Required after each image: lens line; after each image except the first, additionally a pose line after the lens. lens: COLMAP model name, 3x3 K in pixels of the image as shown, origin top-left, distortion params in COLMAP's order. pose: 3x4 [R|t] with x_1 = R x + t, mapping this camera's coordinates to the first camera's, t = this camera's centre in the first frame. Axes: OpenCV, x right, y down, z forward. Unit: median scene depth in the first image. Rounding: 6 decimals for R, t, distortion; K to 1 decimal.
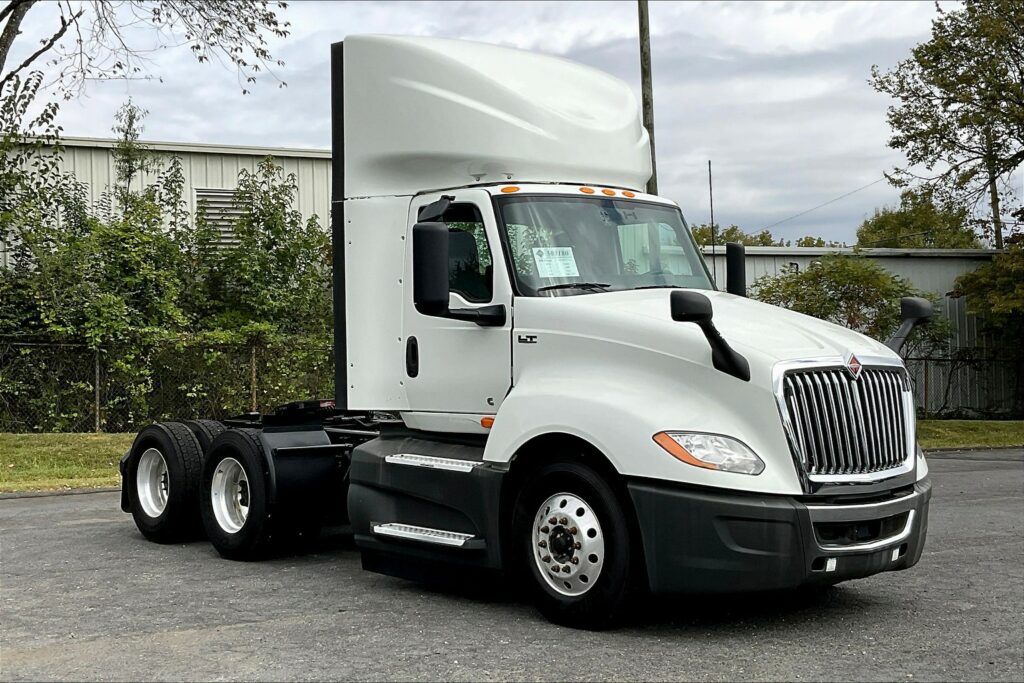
lens RADIAL K [[1360.1, 0, 492.2], [0, 1360.1, 335.5], [0, 0, 1]] dist [0.070461, 0.021360]
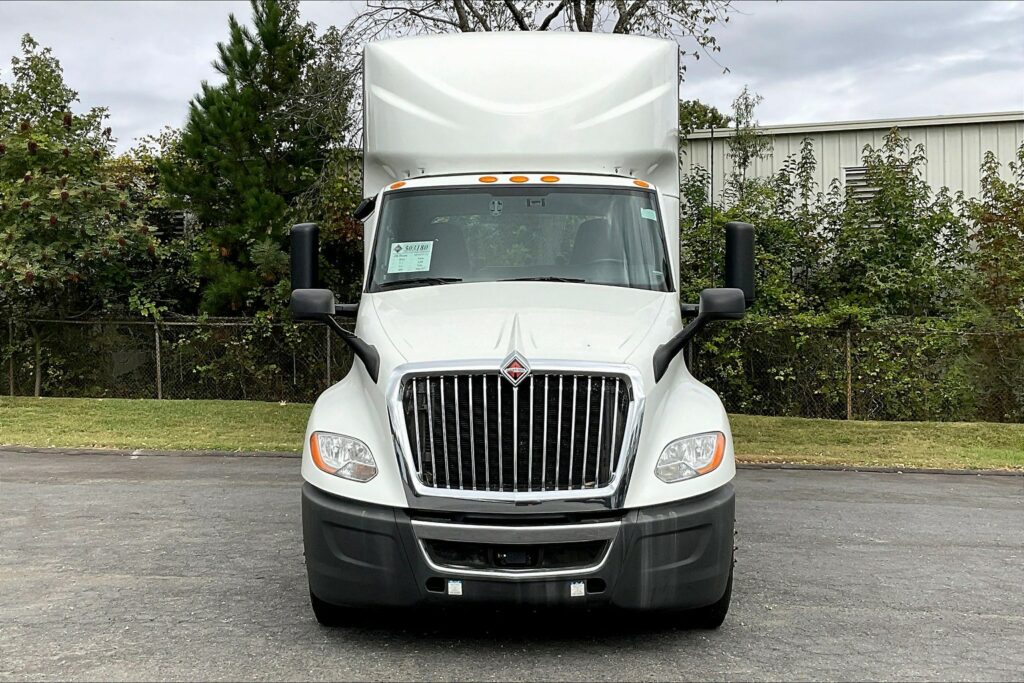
lens RADIAL K [[1360.1, 0, 492.2], [0, 1360.1, 335.5], [0, 0, 1]] dist [0.070461, 0.021360]
pose [[0.746555, 0.009726, -0.665253, 0.289763], [0.002058, 0.999855, 0.016927, -0.005129], [0.665321, -0.014006, 0.746426, 0.114871]]
